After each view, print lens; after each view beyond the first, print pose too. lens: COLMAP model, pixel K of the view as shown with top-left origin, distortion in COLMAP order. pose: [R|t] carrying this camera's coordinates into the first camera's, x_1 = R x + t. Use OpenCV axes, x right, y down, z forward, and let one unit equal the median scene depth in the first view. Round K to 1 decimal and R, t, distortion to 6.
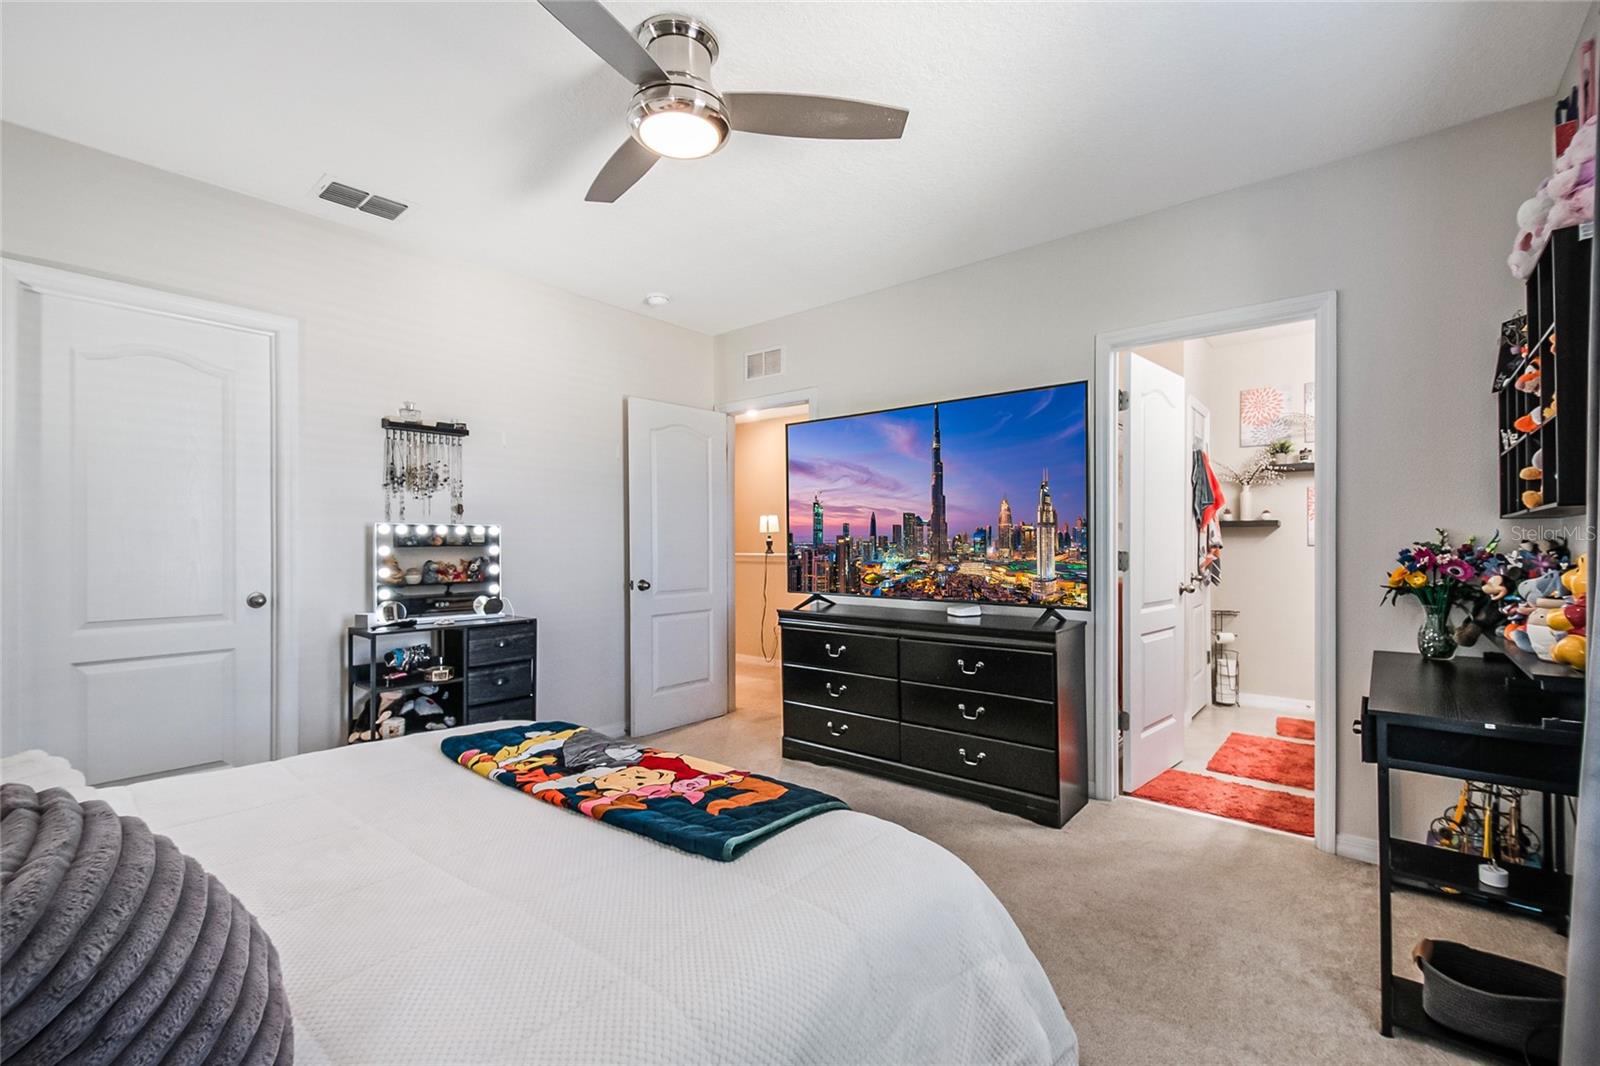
lens RADIAL K [[688.1, 0, 801.4], [0, 688.1, 541.3], [0, 0, 1]] dist [0.004892, -0.002801]
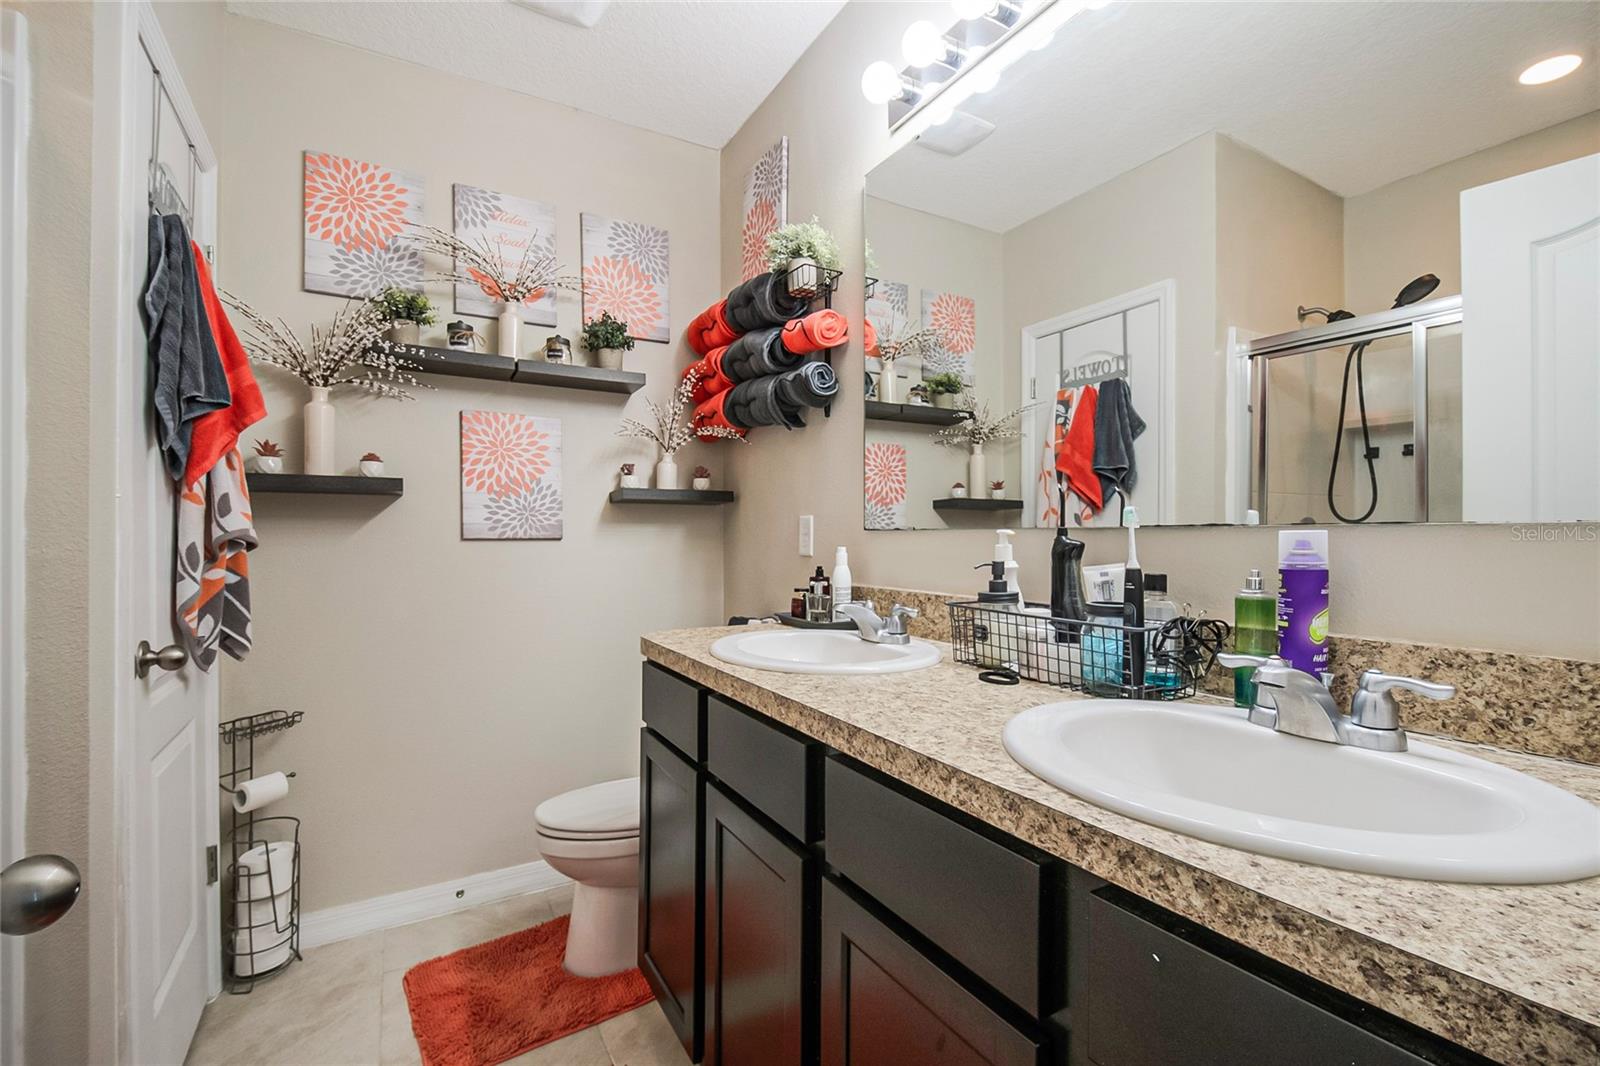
lens RADIAL K [[688.1, 0, 801.9], [0, 688.1, 539.2], [0, 0, 1]] dist [0.004892, -0.002801]
pose [[0.322834, -0.001298, 0.946455, 0.368165], [-0.001532, 0.999997, 0.001894, 0.004013], [-0.946454, -0.002061, 0.322831, 0.622697]]
